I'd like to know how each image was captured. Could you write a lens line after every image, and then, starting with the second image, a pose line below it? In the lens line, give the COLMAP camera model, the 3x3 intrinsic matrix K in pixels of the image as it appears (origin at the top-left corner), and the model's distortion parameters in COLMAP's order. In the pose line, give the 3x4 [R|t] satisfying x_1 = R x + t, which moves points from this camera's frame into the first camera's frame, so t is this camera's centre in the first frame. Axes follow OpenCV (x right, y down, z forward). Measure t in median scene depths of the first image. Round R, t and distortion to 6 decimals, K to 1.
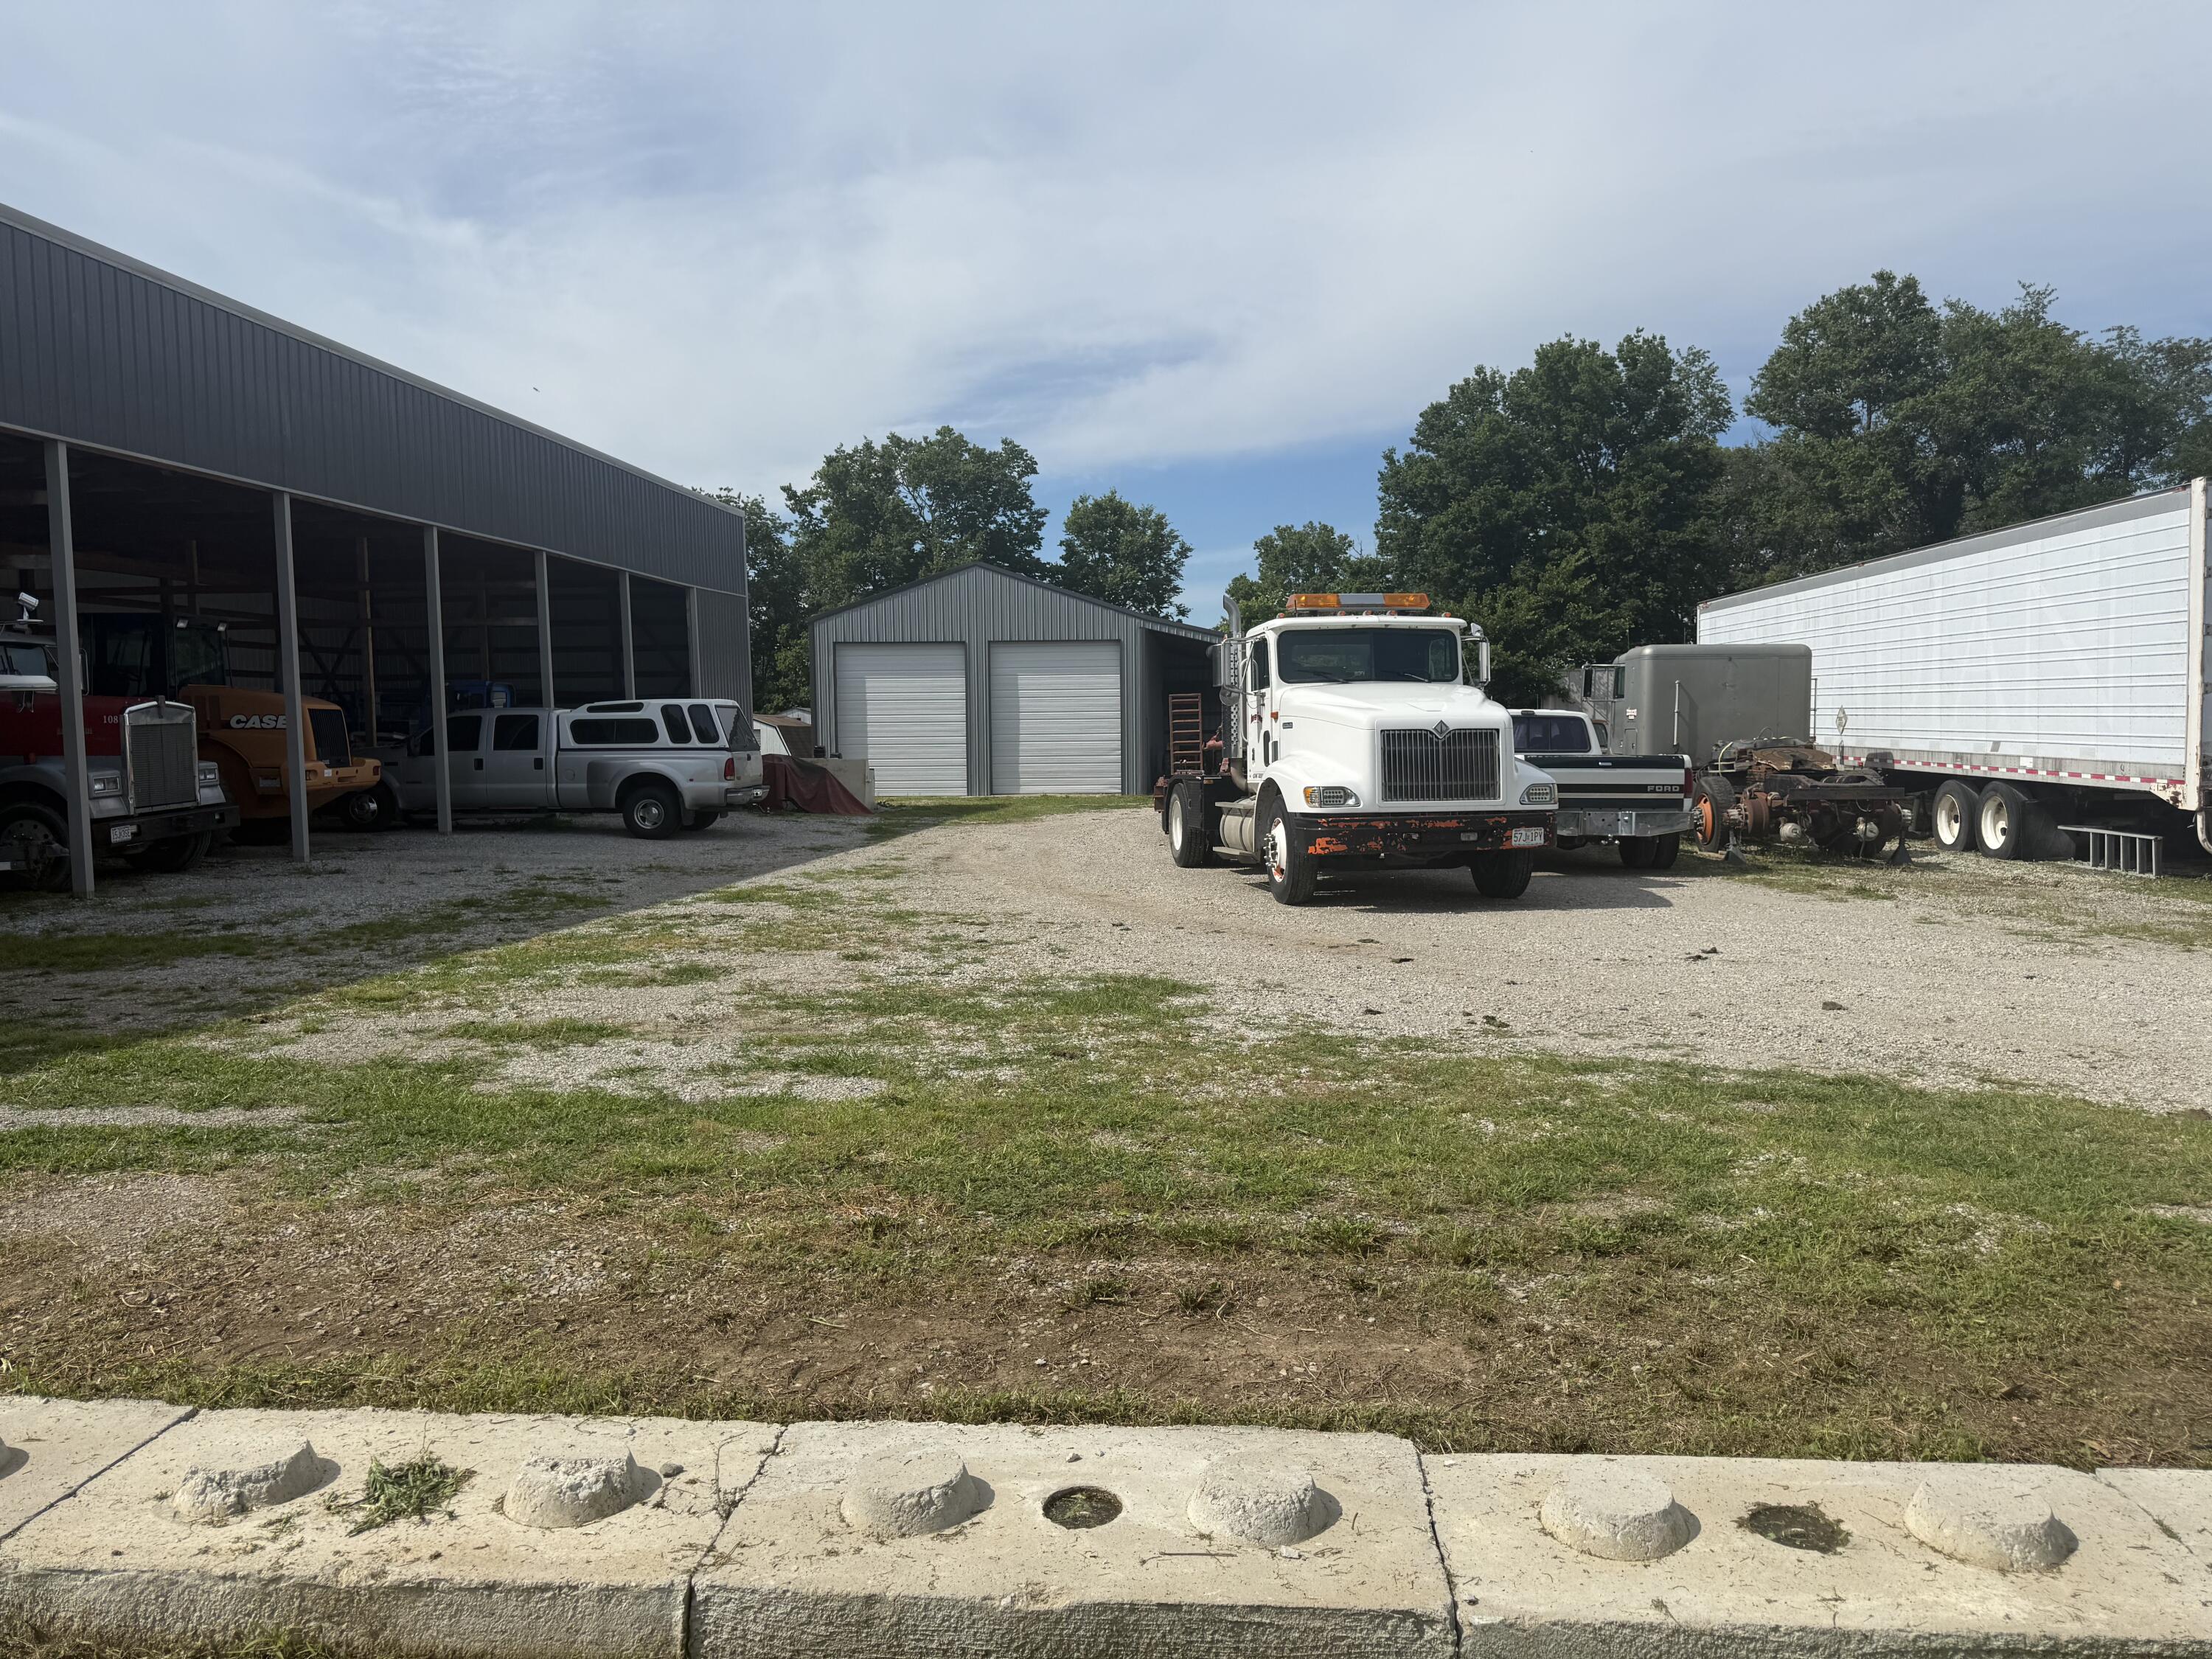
lens RADIAL K [[1510.4, 0, 1106.6], [0, 1510.4, 832.1], [0, 0, 1]] dist [0.036592, -0.085998]
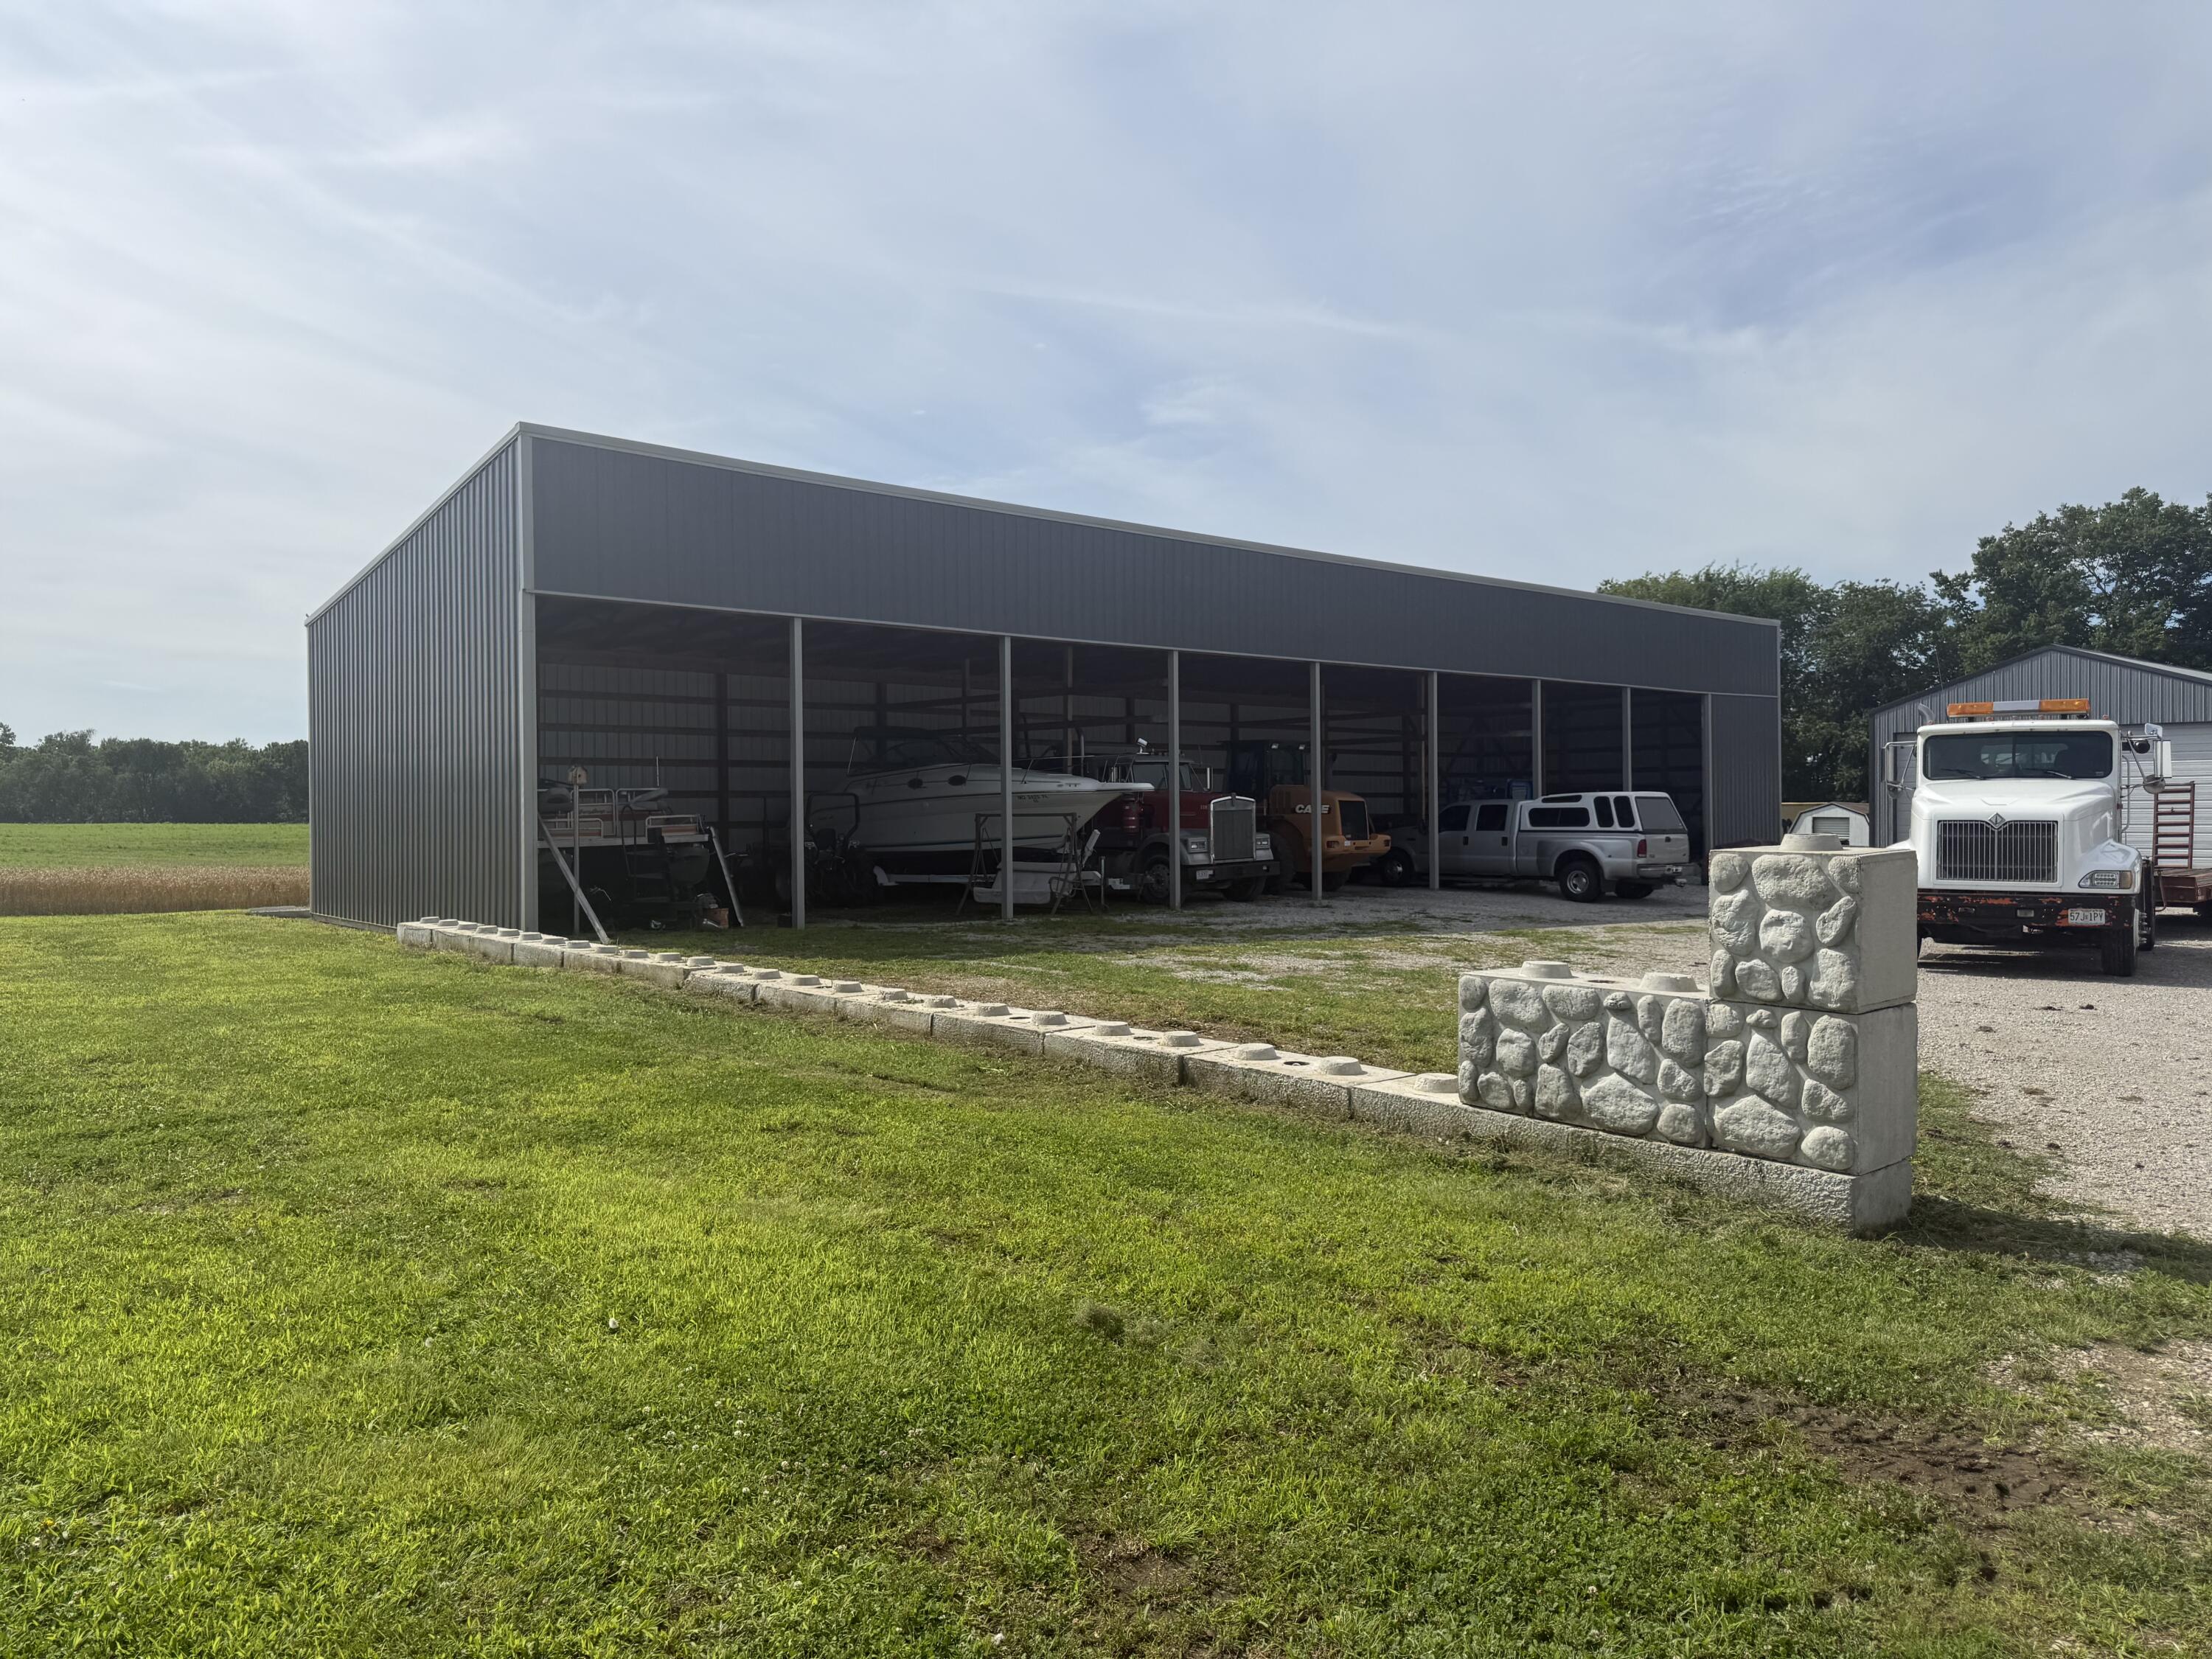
lens RADIAL K [[1560.0, 0, 1106.4], [0, 1560.0, 848.2], [0, 0, 1]] dist [0.037424, -0.050390]
pose [[0.681296, 0.021839, -0.731682, 0.389710], [-0.056567, 0.998137, -0.022880, 0.012295], [0.729819, 0.056977, 0.681262, -0.190889]]
